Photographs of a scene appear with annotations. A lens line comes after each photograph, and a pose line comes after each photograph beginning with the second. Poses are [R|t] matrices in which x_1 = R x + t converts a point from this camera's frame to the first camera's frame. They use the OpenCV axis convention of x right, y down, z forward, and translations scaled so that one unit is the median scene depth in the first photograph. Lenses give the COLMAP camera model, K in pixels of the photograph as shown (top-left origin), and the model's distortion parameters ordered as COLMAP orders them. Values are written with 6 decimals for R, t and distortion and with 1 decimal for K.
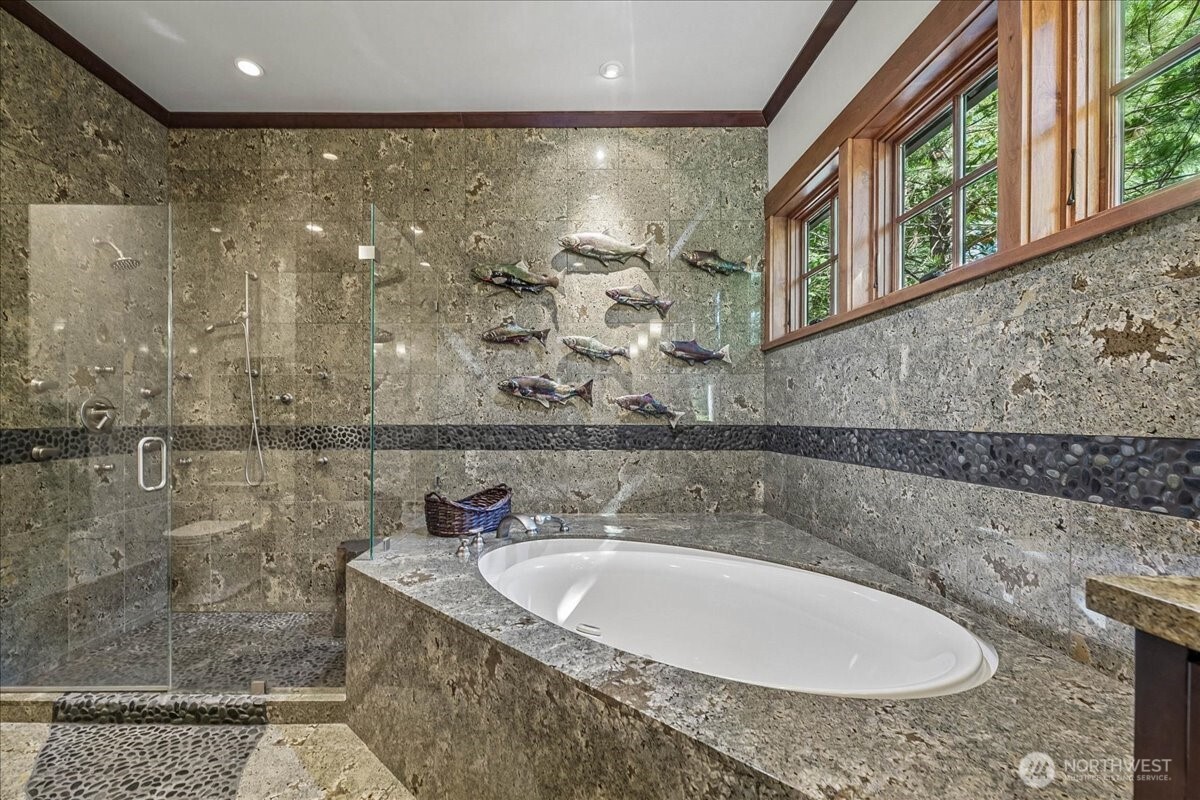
lens RADIAL K [[482.8, 0, 575.1], [0, 482.8, 420.9], [0, 0, 1]] dist [0.002513, -0.000847]
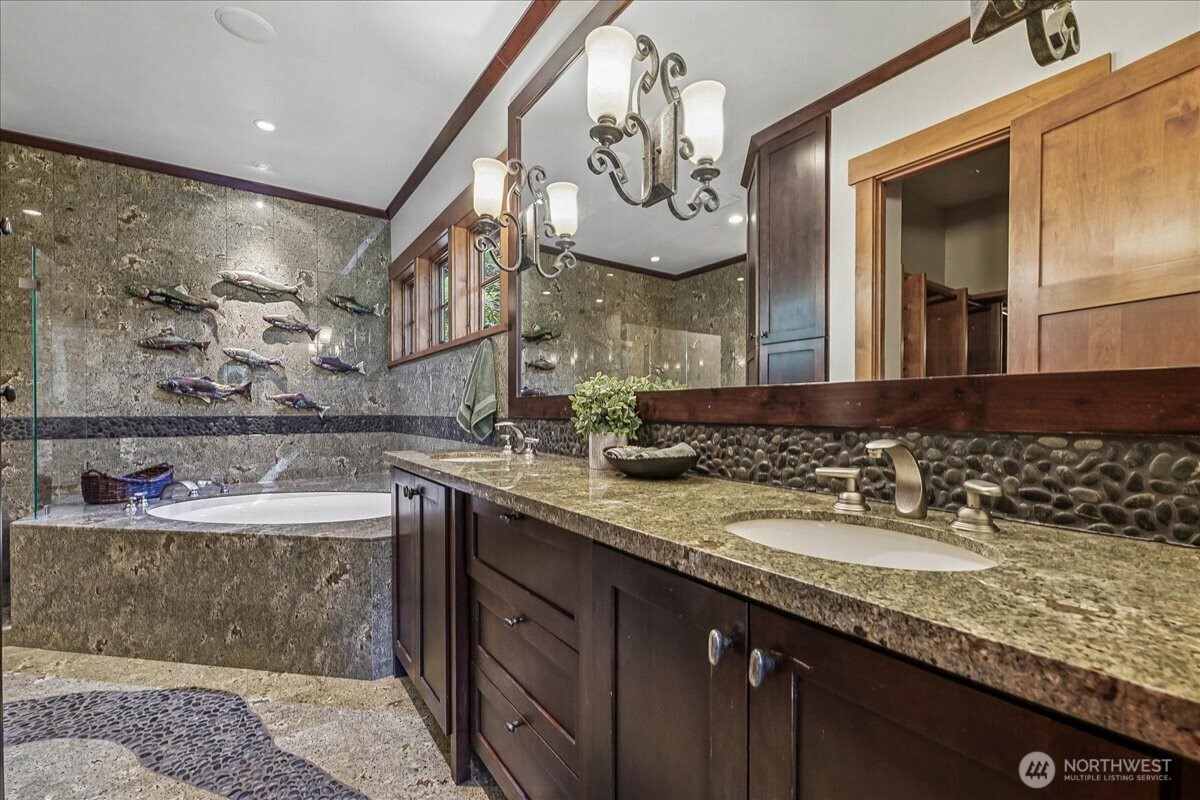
lens RADIAL K [[482.8, 0, 593.9], [0, 482.8, 417.3], [0, 0, 1]] dist [0.002513, -0.000847]
pose [[0.821604, -0.008488, 0.569995, 0.050989], [0.004347, 0.999953, 0.008624, 0.004546], [-0.570042, -0.004608, 0.821603, -0.632646]]
